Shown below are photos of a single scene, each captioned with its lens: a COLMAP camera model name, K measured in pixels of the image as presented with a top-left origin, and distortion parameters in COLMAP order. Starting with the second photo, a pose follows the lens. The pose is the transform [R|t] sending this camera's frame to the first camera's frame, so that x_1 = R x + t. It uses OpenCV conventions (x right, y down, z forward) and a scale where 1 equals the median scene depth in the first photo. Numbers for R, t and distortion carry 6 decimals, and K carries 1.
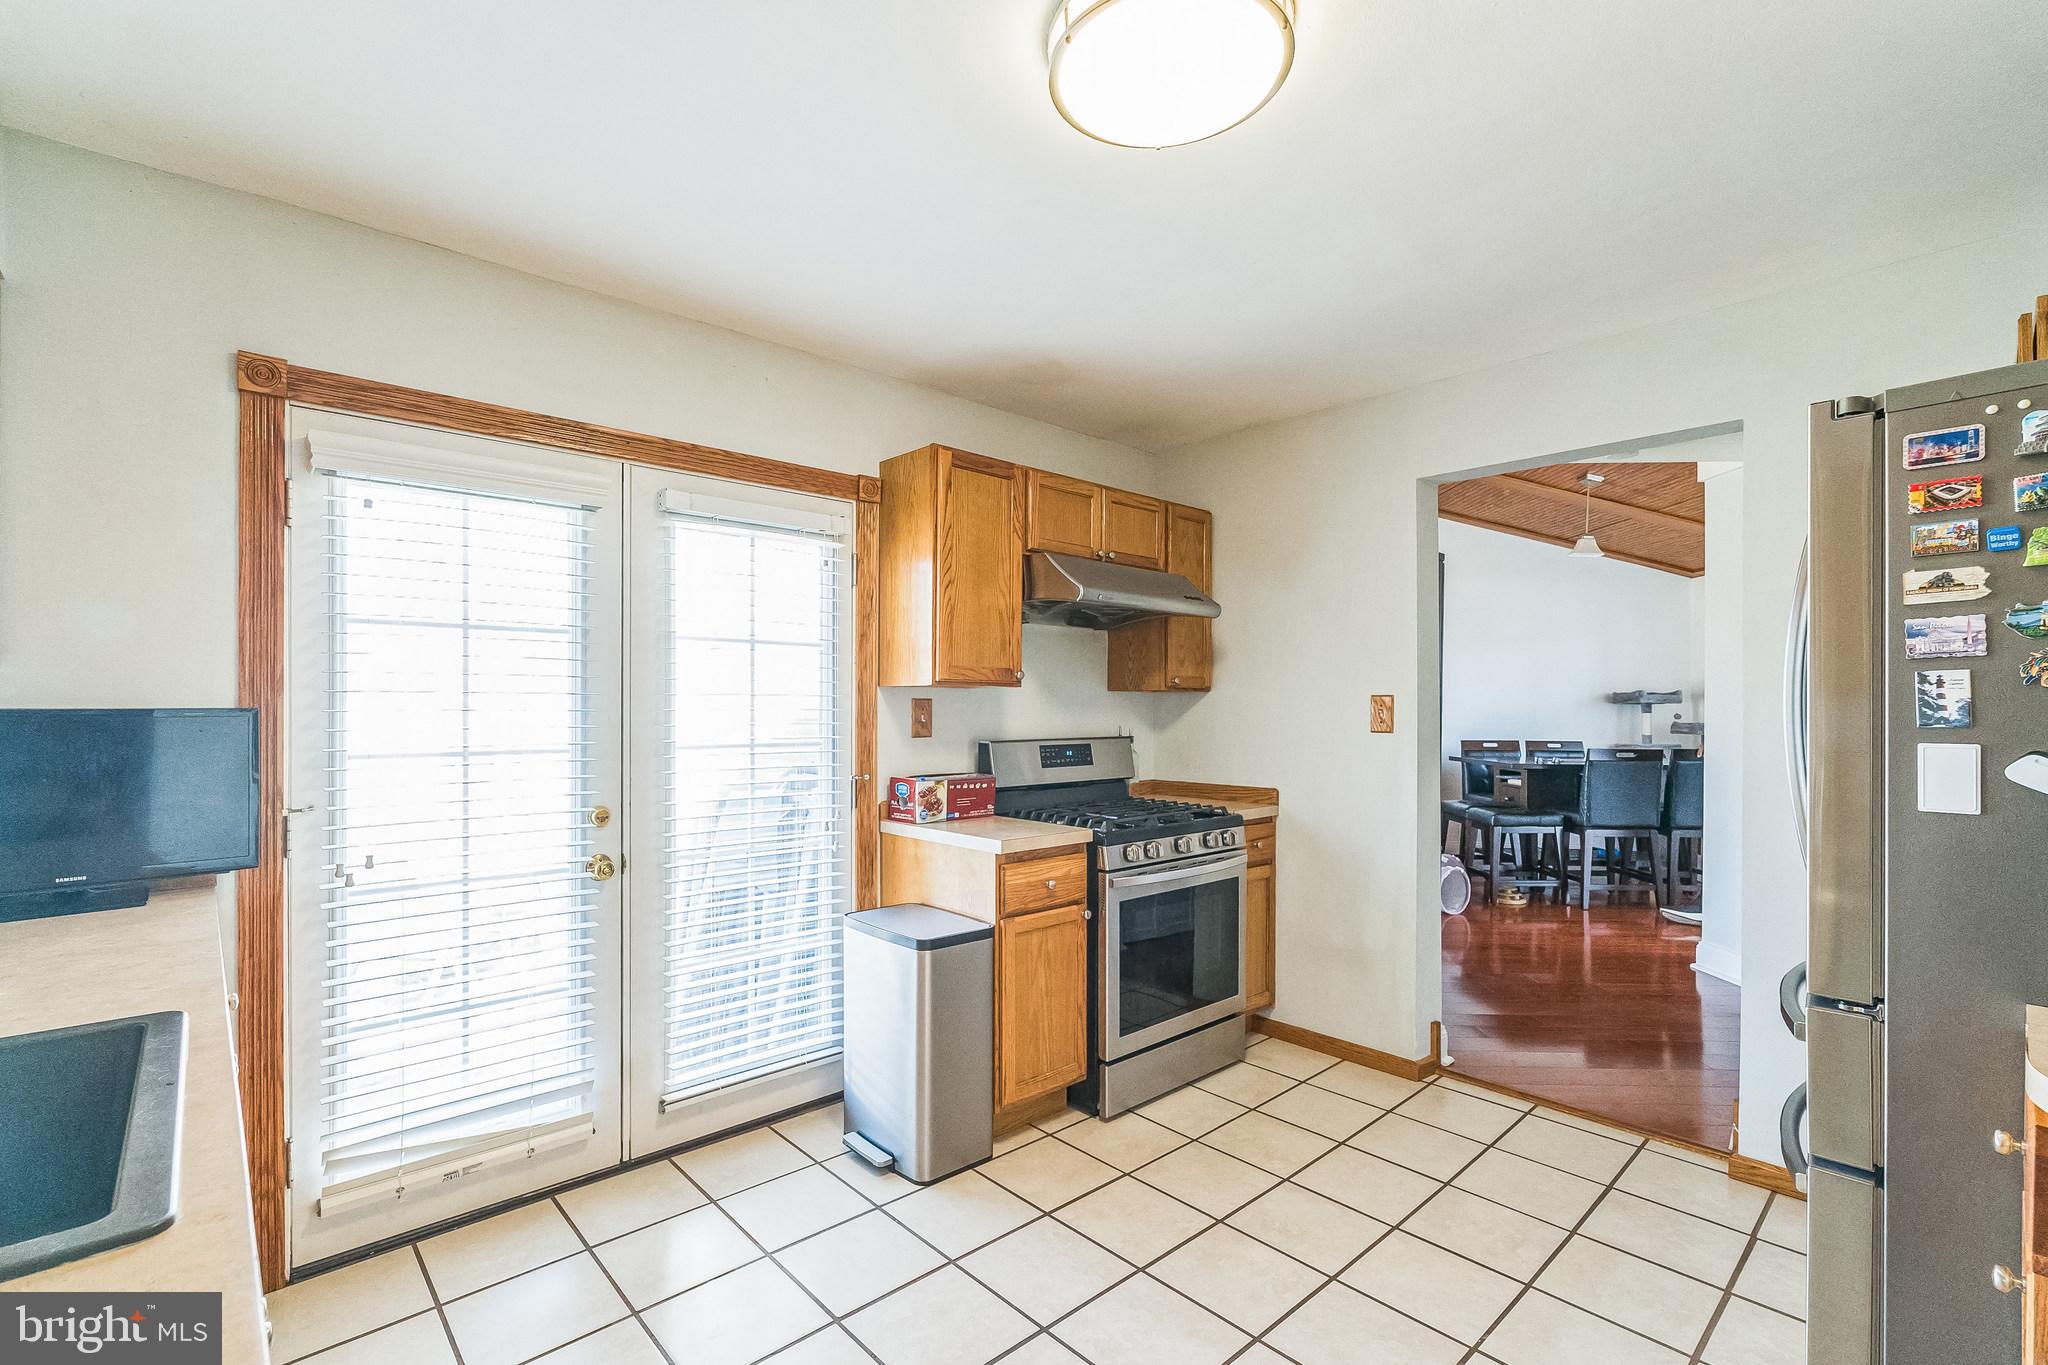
lens RADIAL K [[910.9, 0, 1022.4], [0, 910.9, 701.0], [0, 0, 1]] dist [-0.000359, -0.000881]
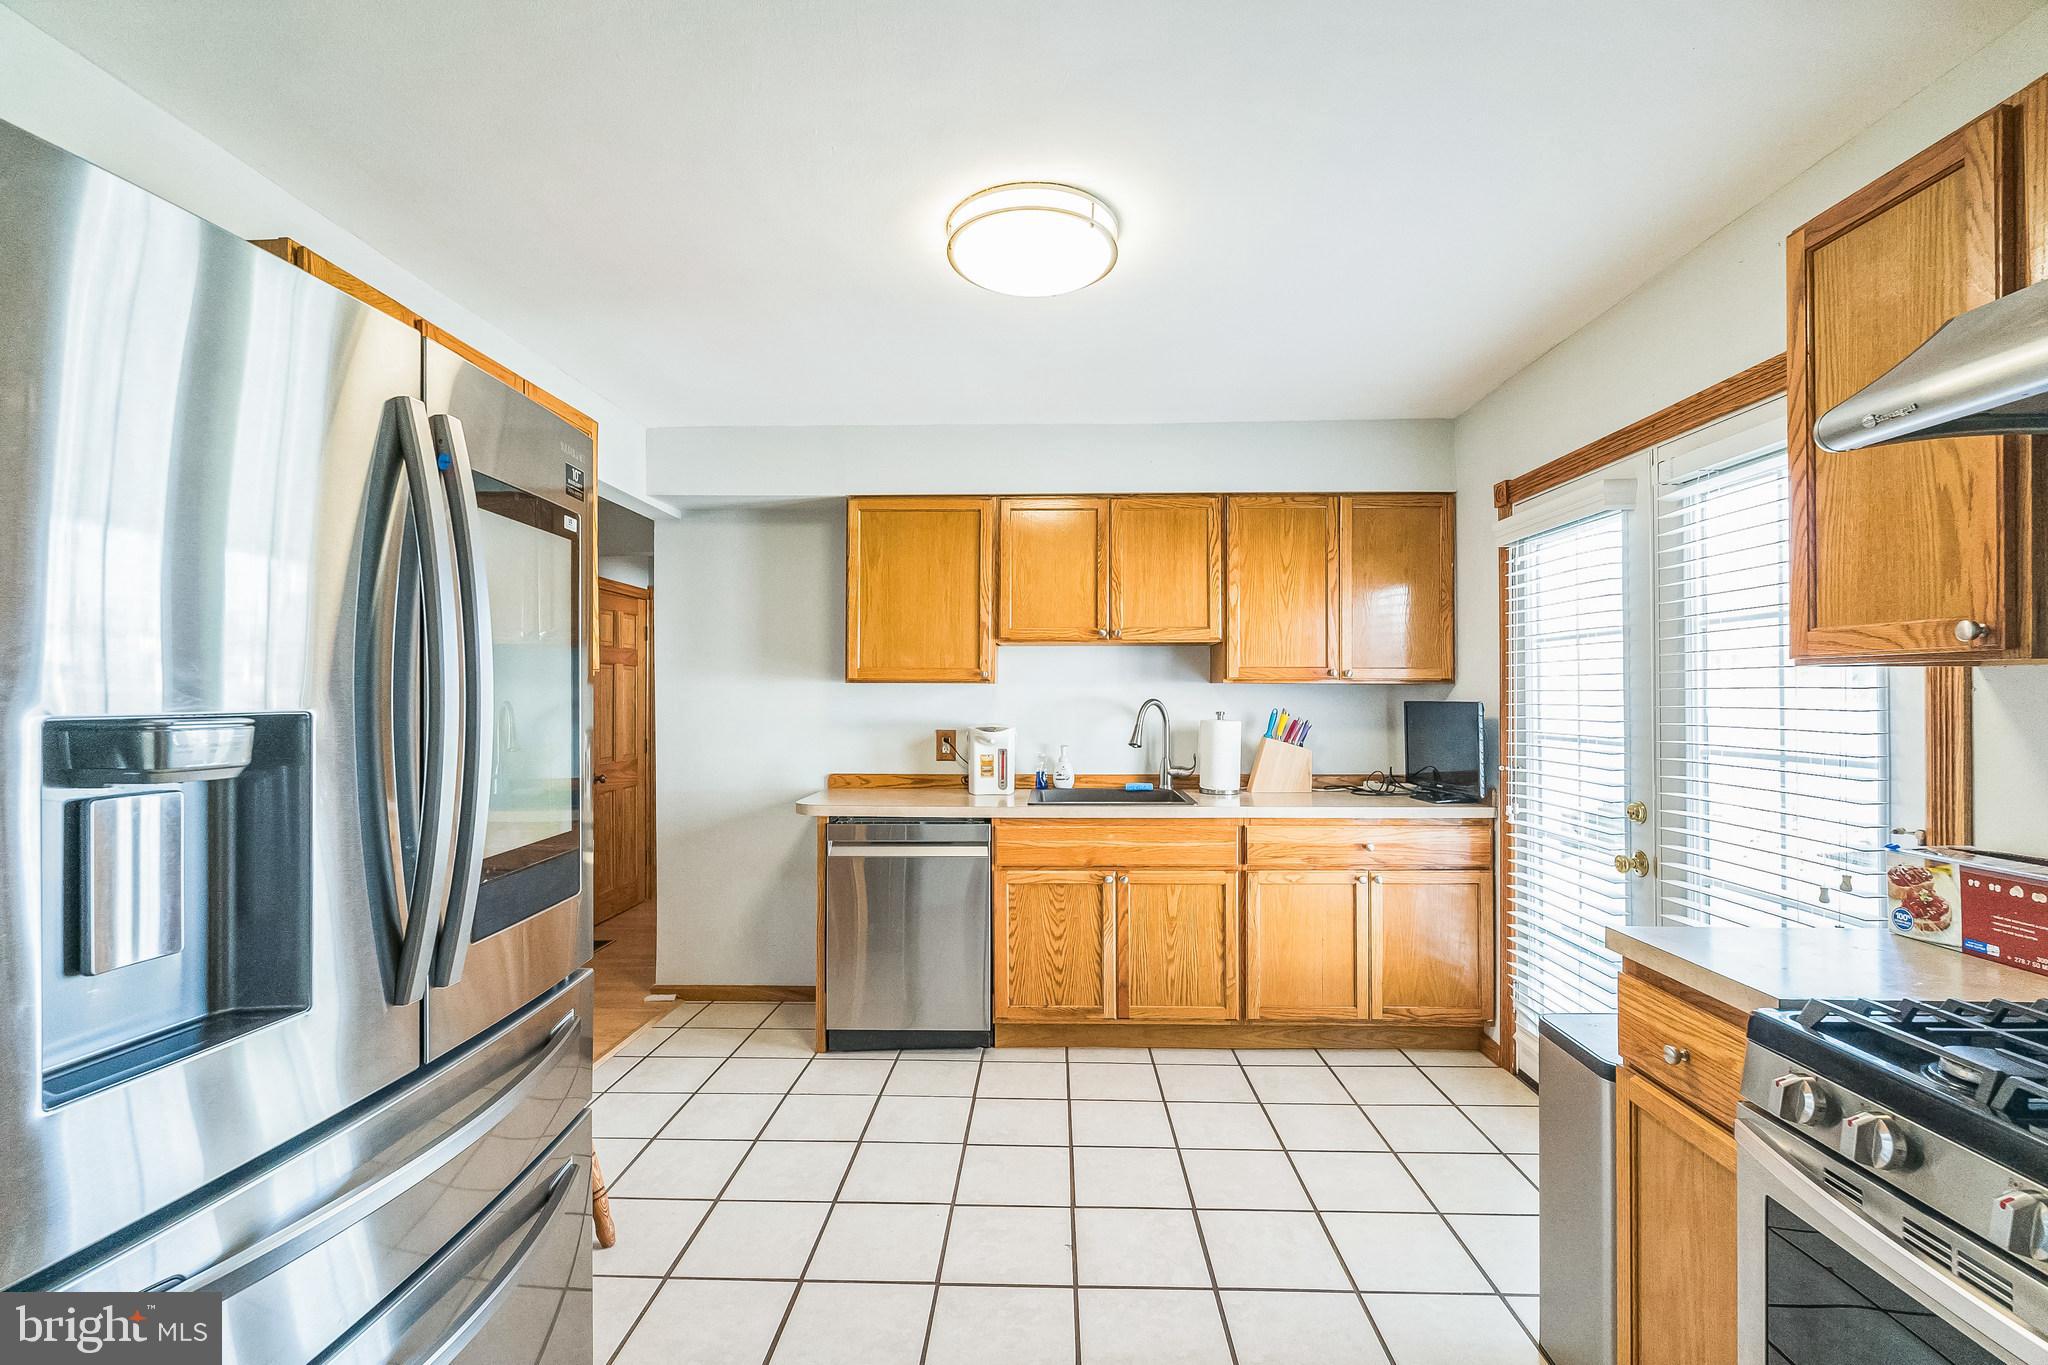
lens RADIAL K [[910.9, 0, 1030.9], [0, 910.9, 684.7], [0, 0, 1]] dist [-0.000359, -0.000881]
pose [[-0.689932, -0.008695, -0.723822, 0.587499], [0.003741, 0.999872, -0.015578, -0.000030], [0.723865, -0.013456, -0.689810, 0.984032]]
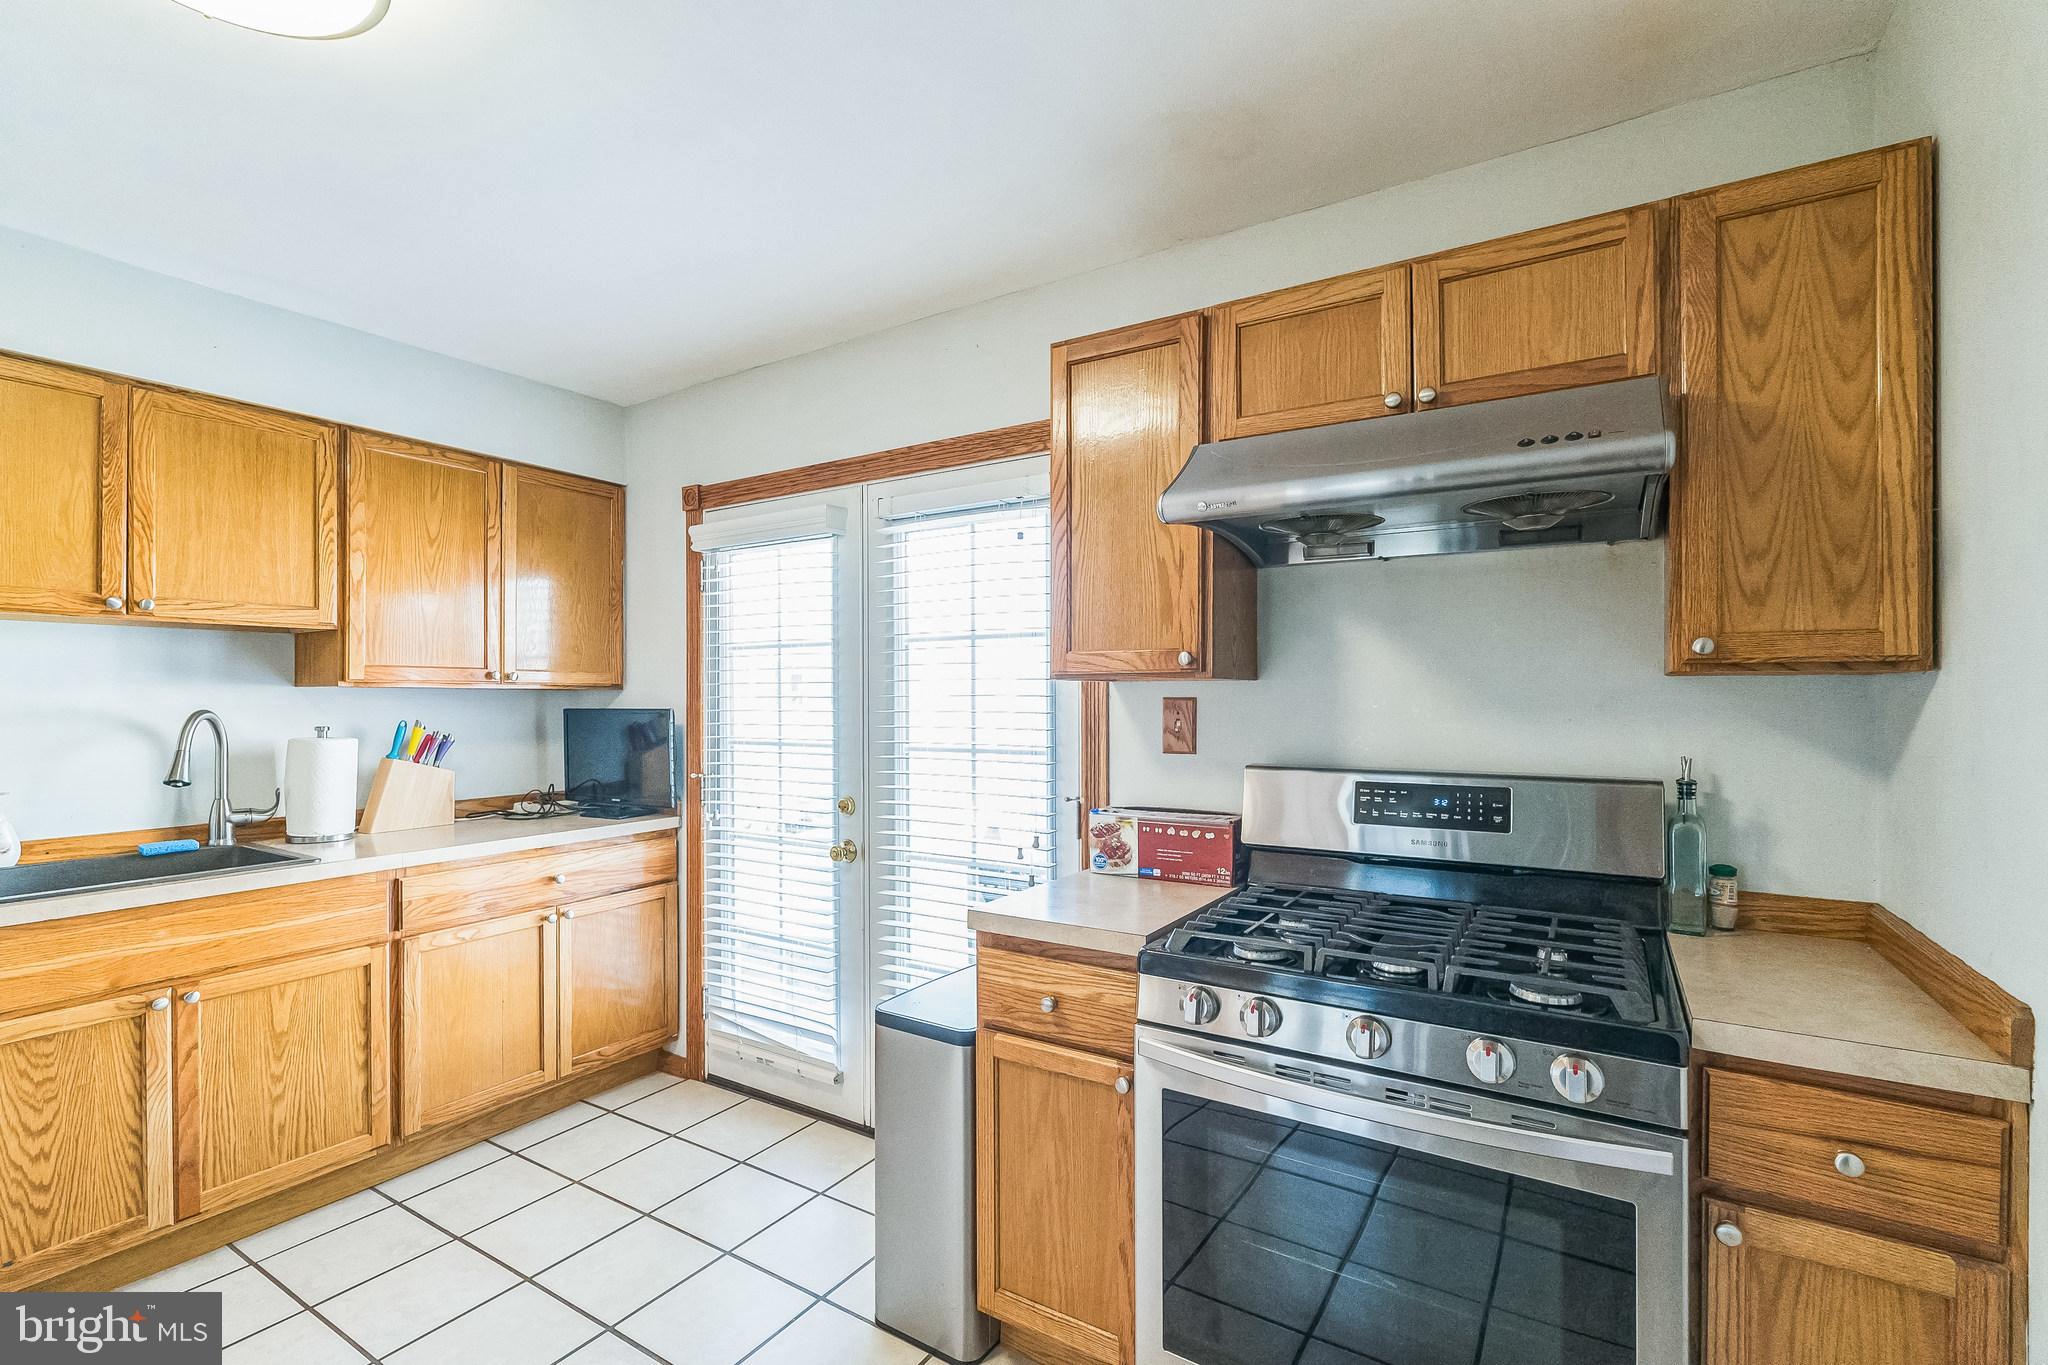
lens RADIAL K [[910.9, 0, 1025.0], [0, 910.9, 692.4], [0, 0, 1]] dist [-0.000359, -0.000881]
pose [[0.270883, -0.007433, -0.962584, 0.554579], [0.008943, 0.999946, -0.005205, -0.004287], [0.962571, -0.007198, 0.270934, 0.739088]]
